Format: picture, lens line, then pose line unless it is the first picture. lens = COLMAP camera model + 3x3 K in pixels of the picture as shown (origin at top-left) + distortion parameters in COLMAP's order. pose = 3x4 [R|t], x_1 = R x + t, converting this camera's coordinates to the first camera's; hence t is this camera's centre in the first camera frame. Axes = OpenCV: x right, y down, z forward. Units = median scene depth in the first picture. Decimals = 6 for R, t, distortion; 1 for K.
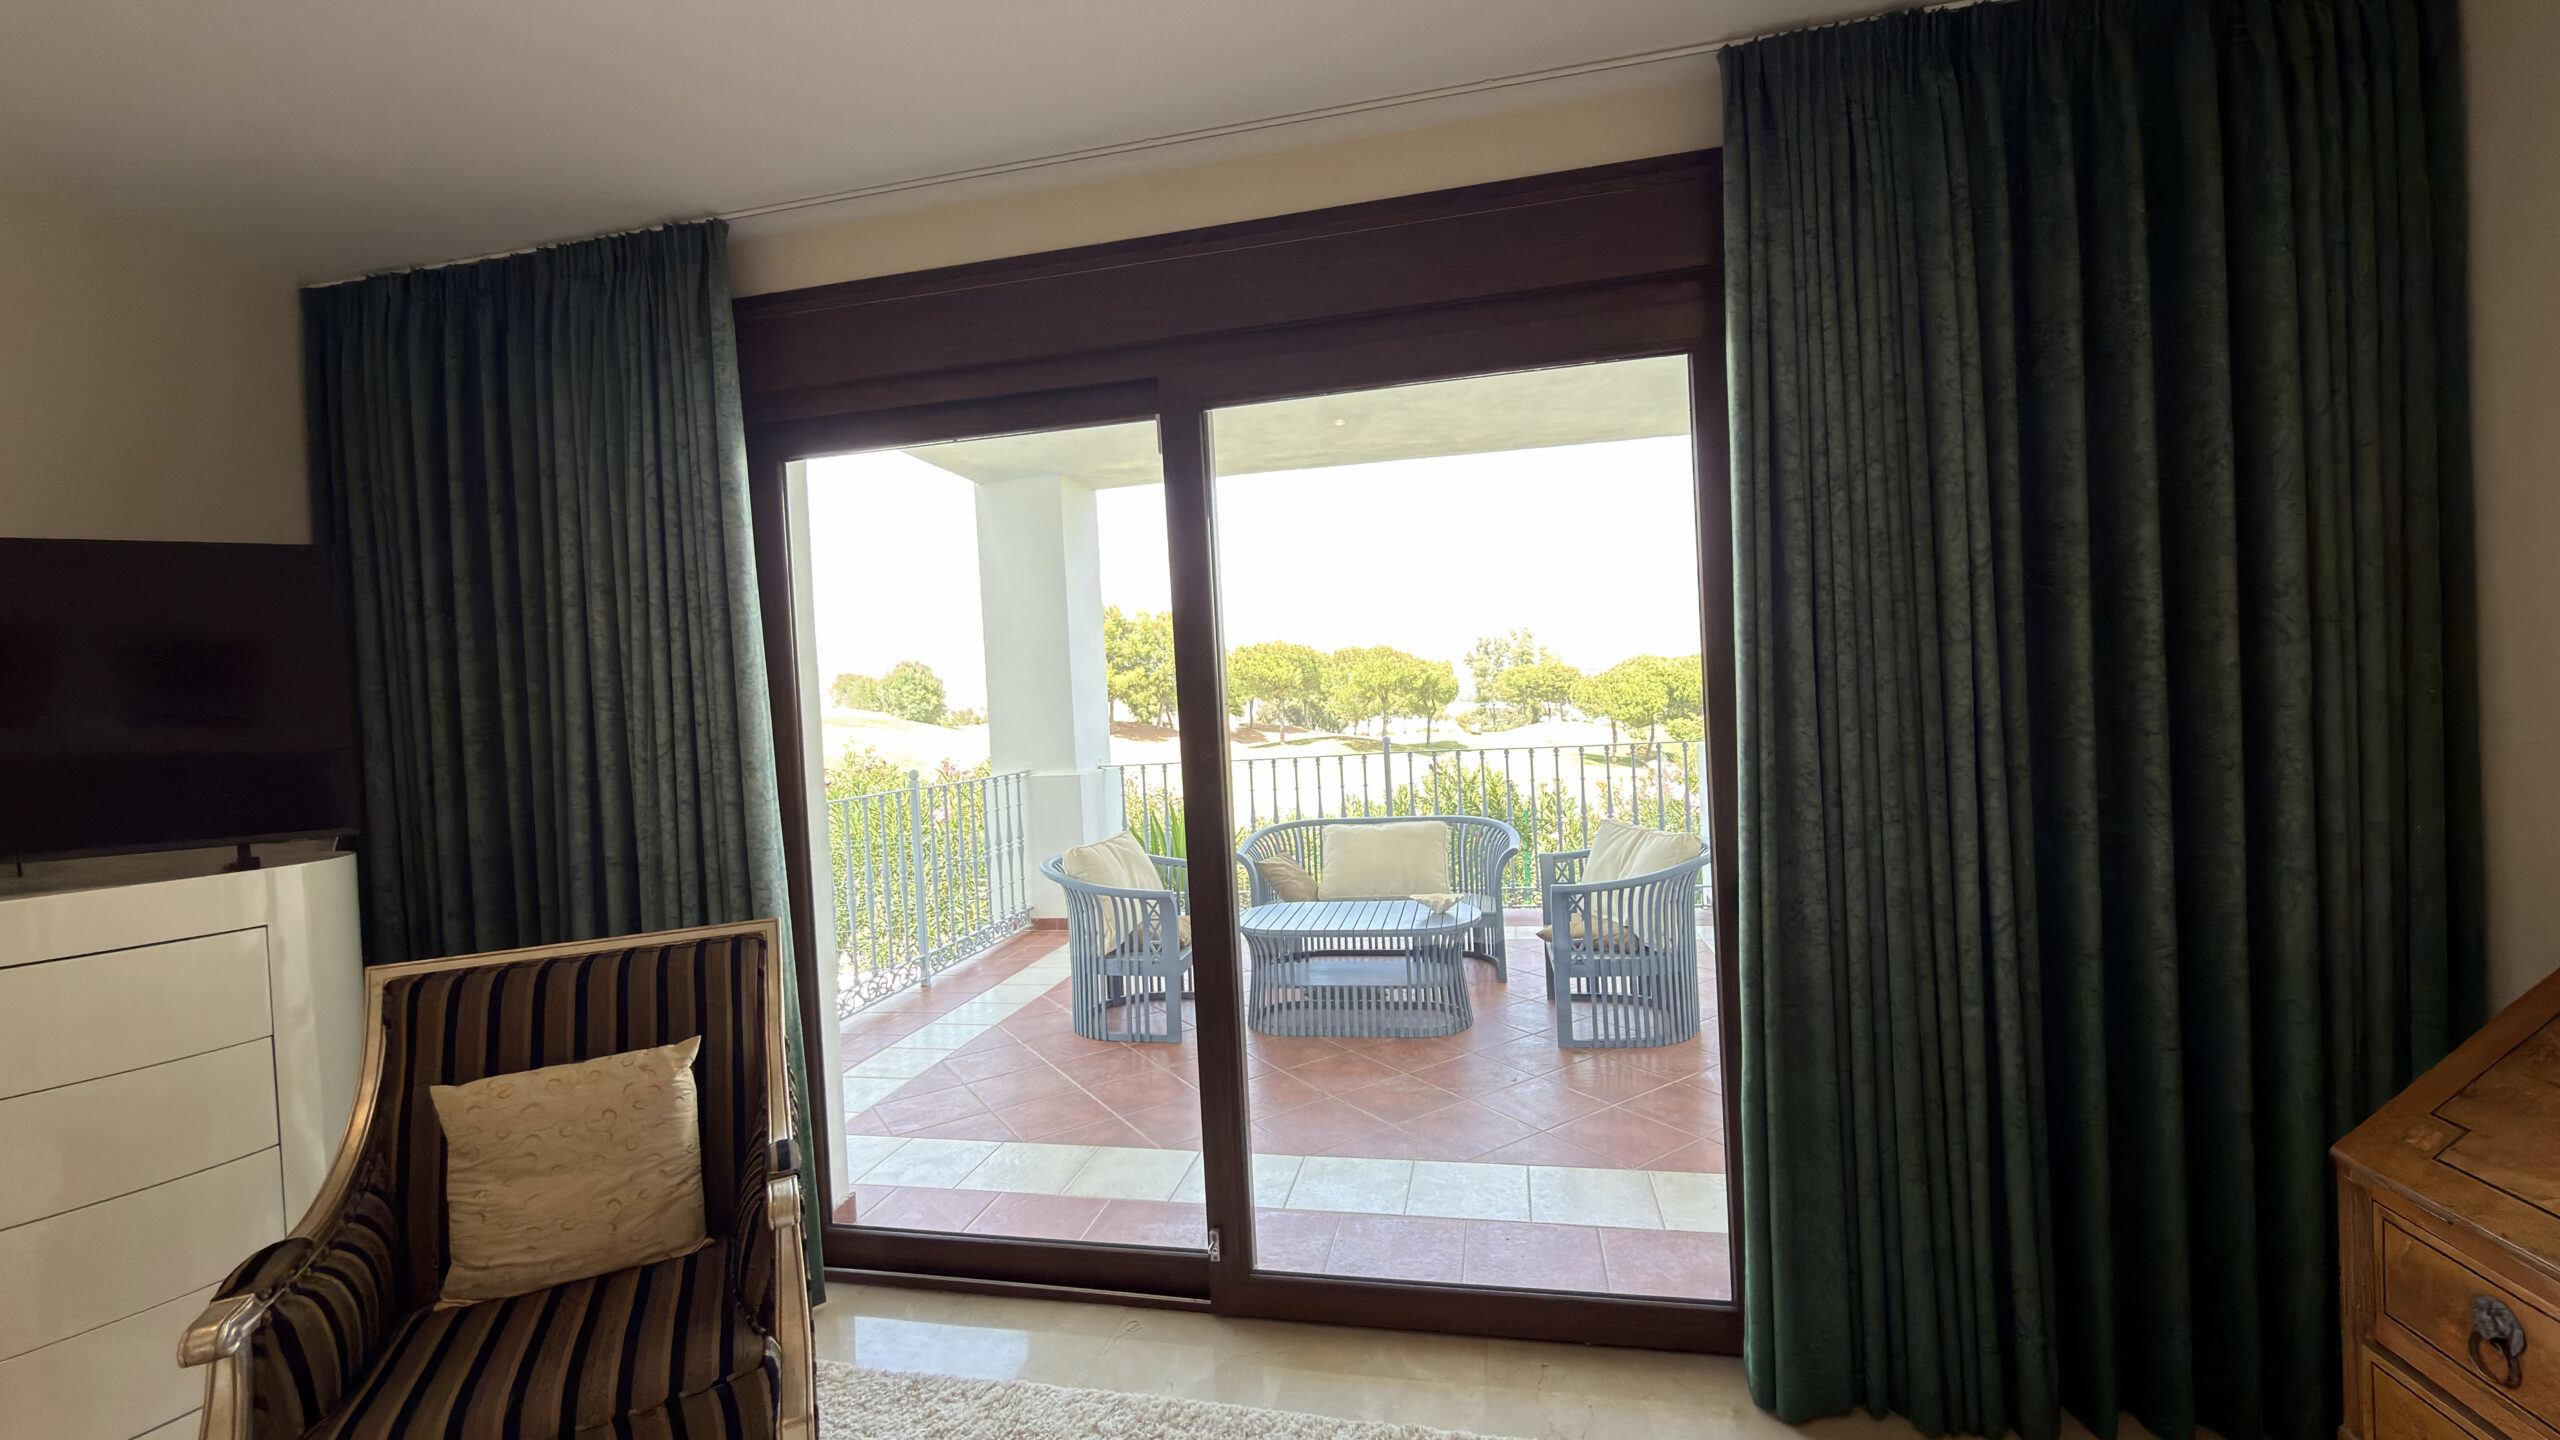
lens RADIAL K [[1021.2, 0, 1280.0], [0, 1021.2, 720.0], [0, 0, 1]] dist [0.000012, -0.000002]
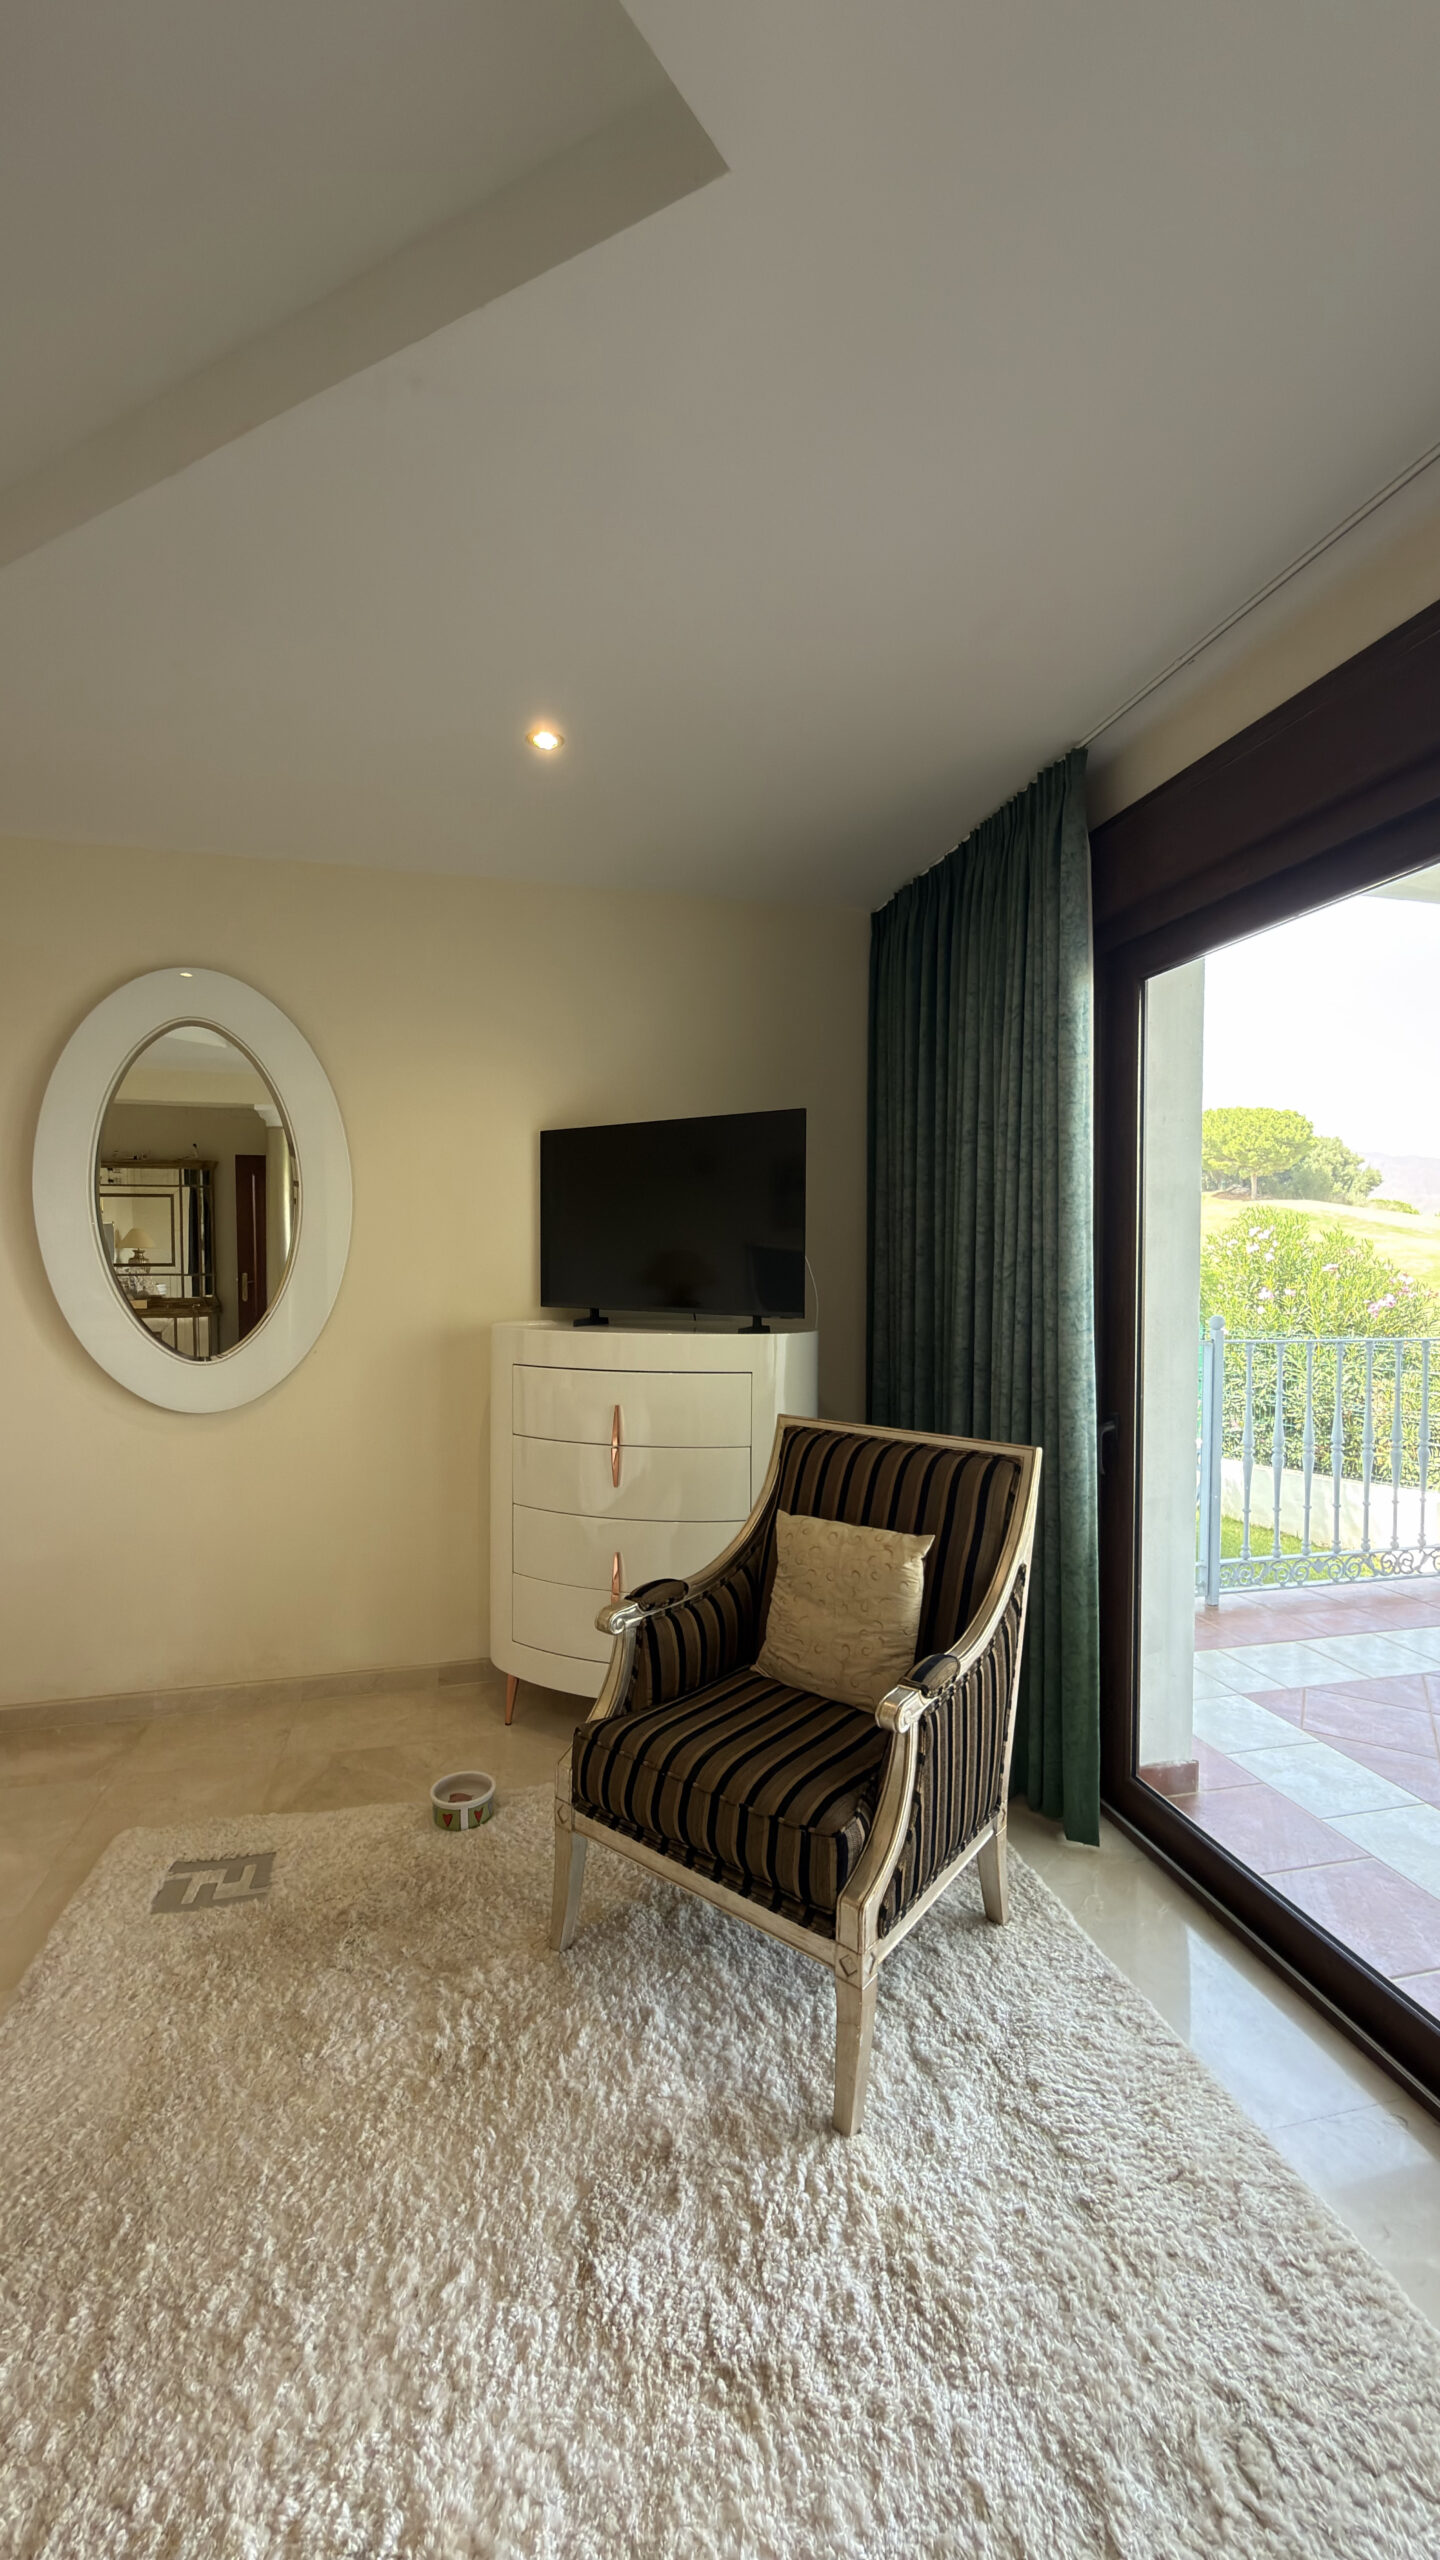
lens RADIAL K [[1021.2, 0, 720.0], [0, 1021.2, 1280.0], [0, 0, 1]] dist [0.000012, -0.000002]
pose [[0.431778, 0.081347, -0.898304, 0.126128], [-0.039460, 0.996675, 0.071288, -0.014706], [0.901116, 0.004666, 0.433552, 0.132047]]
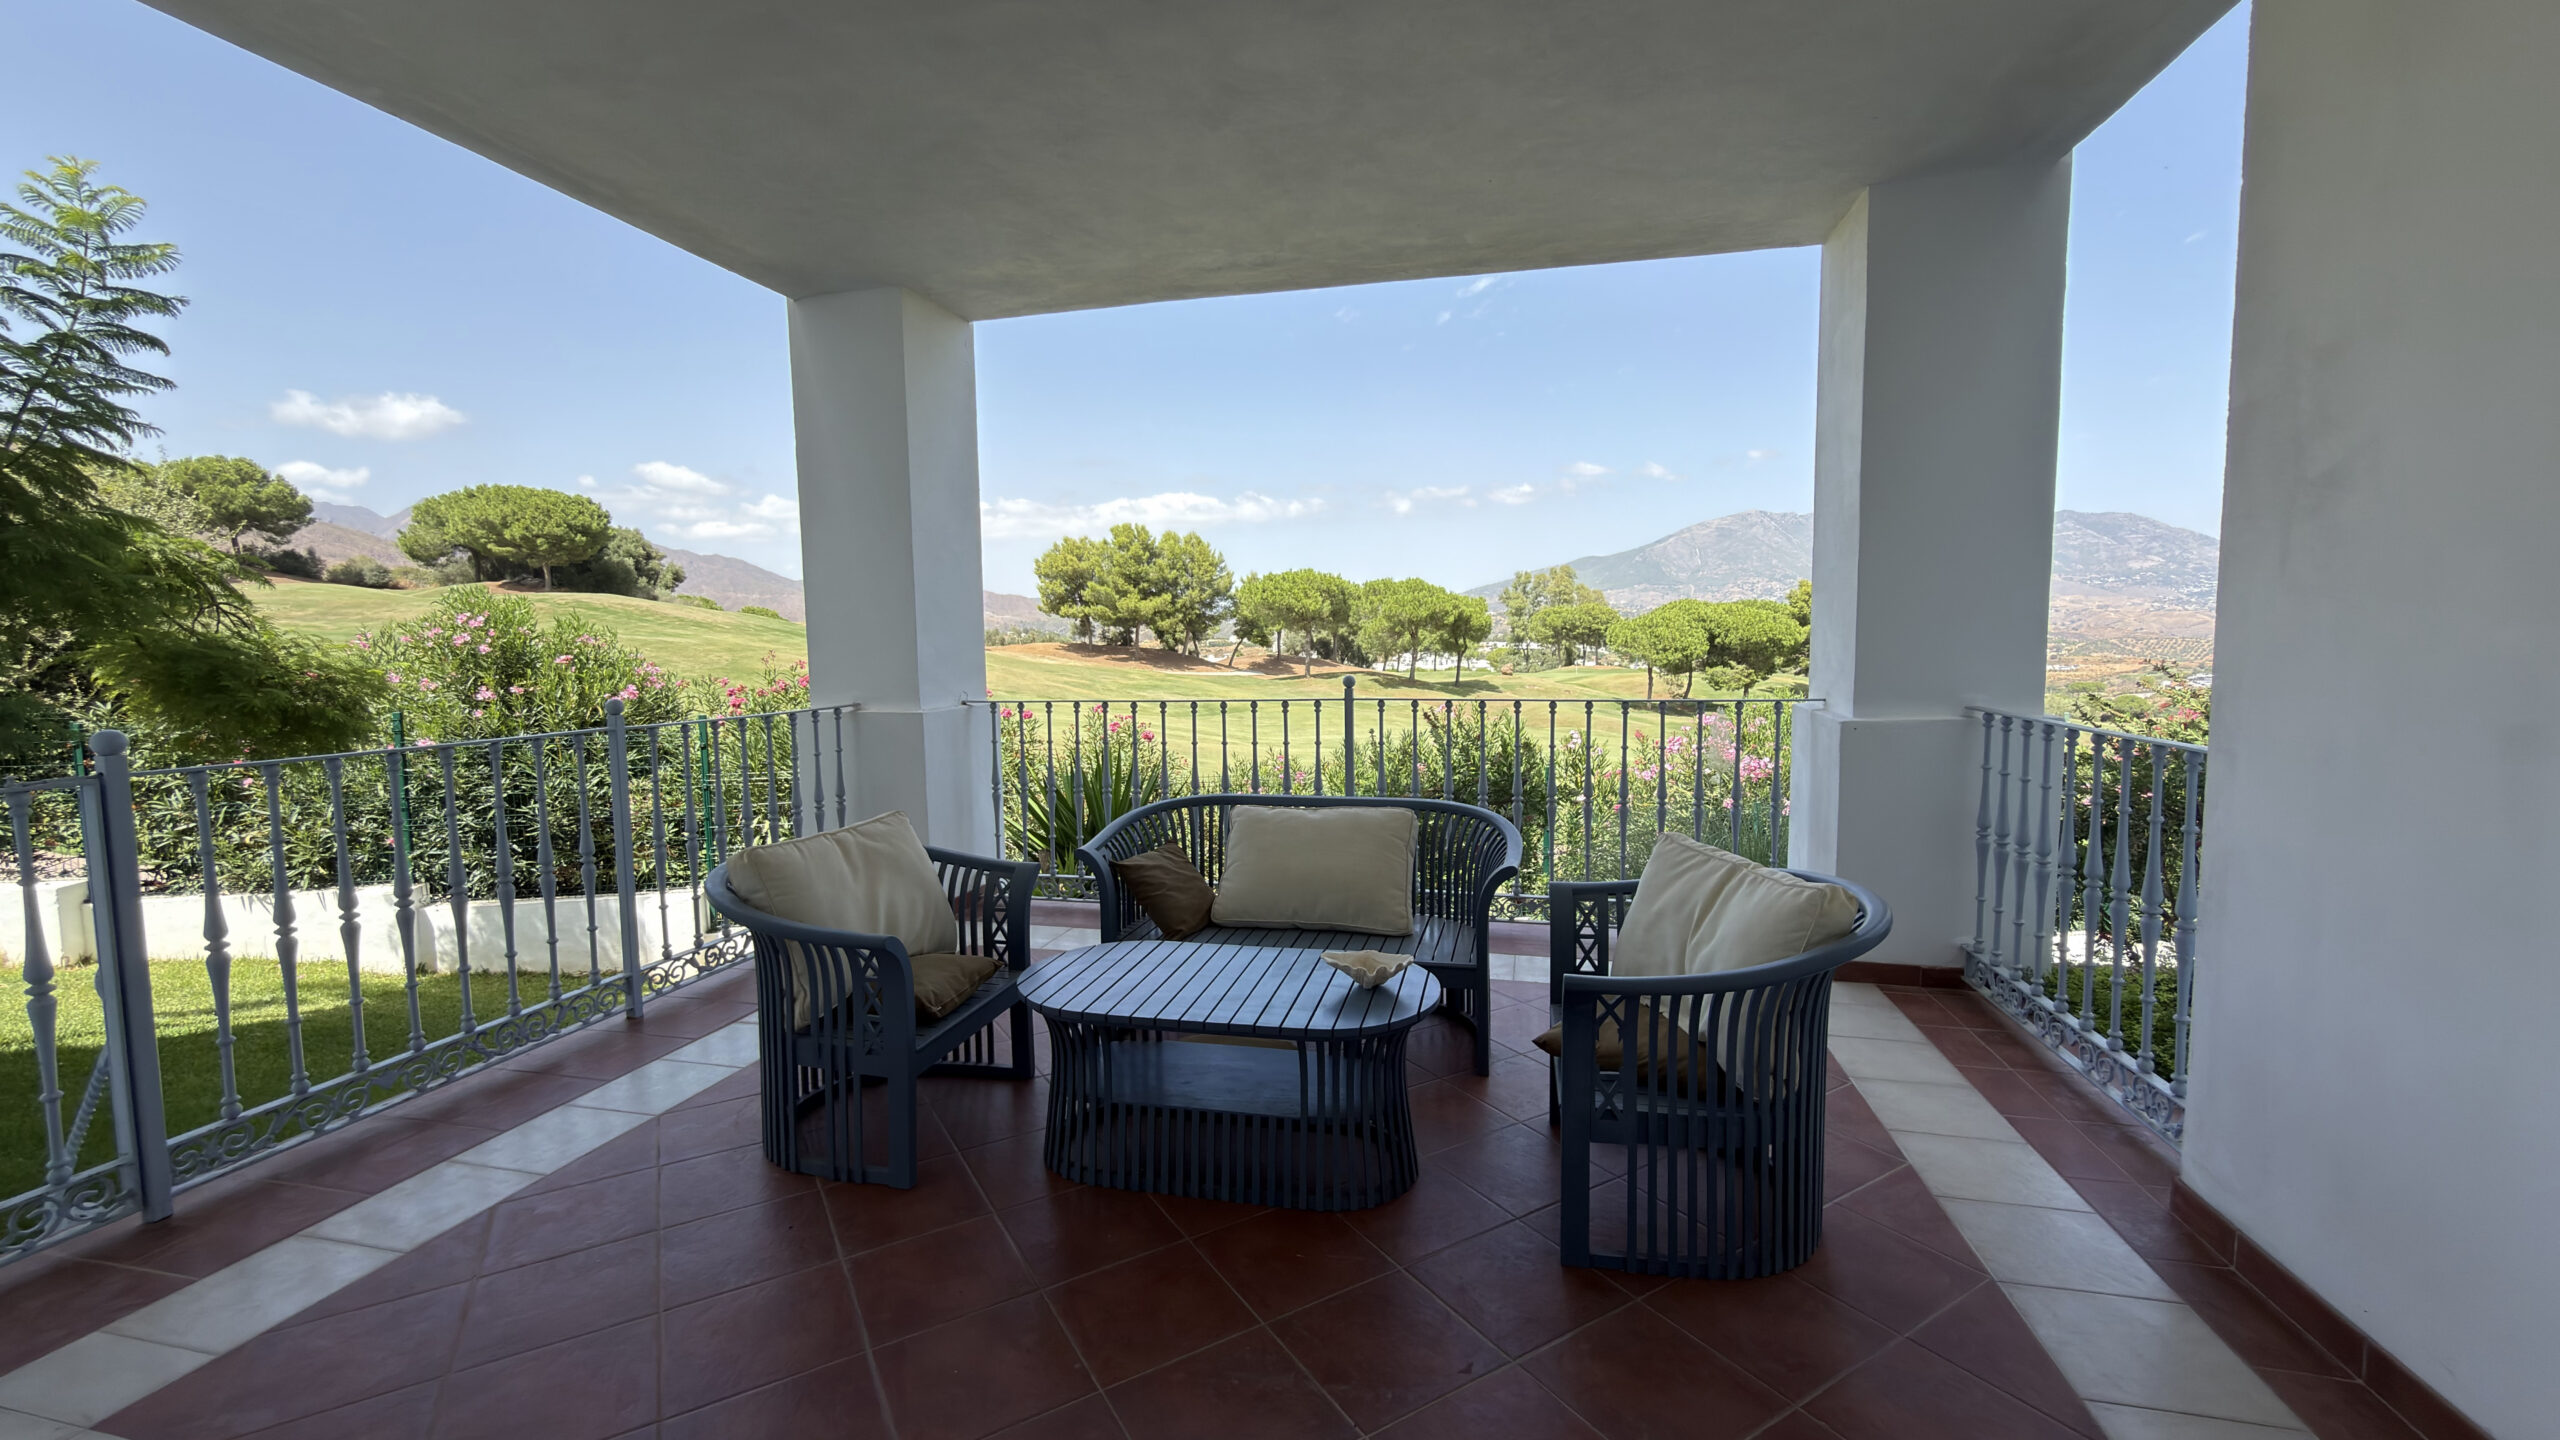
lens RADIAL K [[1021.2, 0, 1280.0], [0, 1021.2, 720.0], [0, 0, 1]] dist [0.000012, -0.000002]
pose [[0.998816, 0.039519, -0.028369, 0.116135], [-0.037544, 0.997043, 0.067043, 0.001284], [0.030934, -0.065899, 0.997347, 0.432734]]
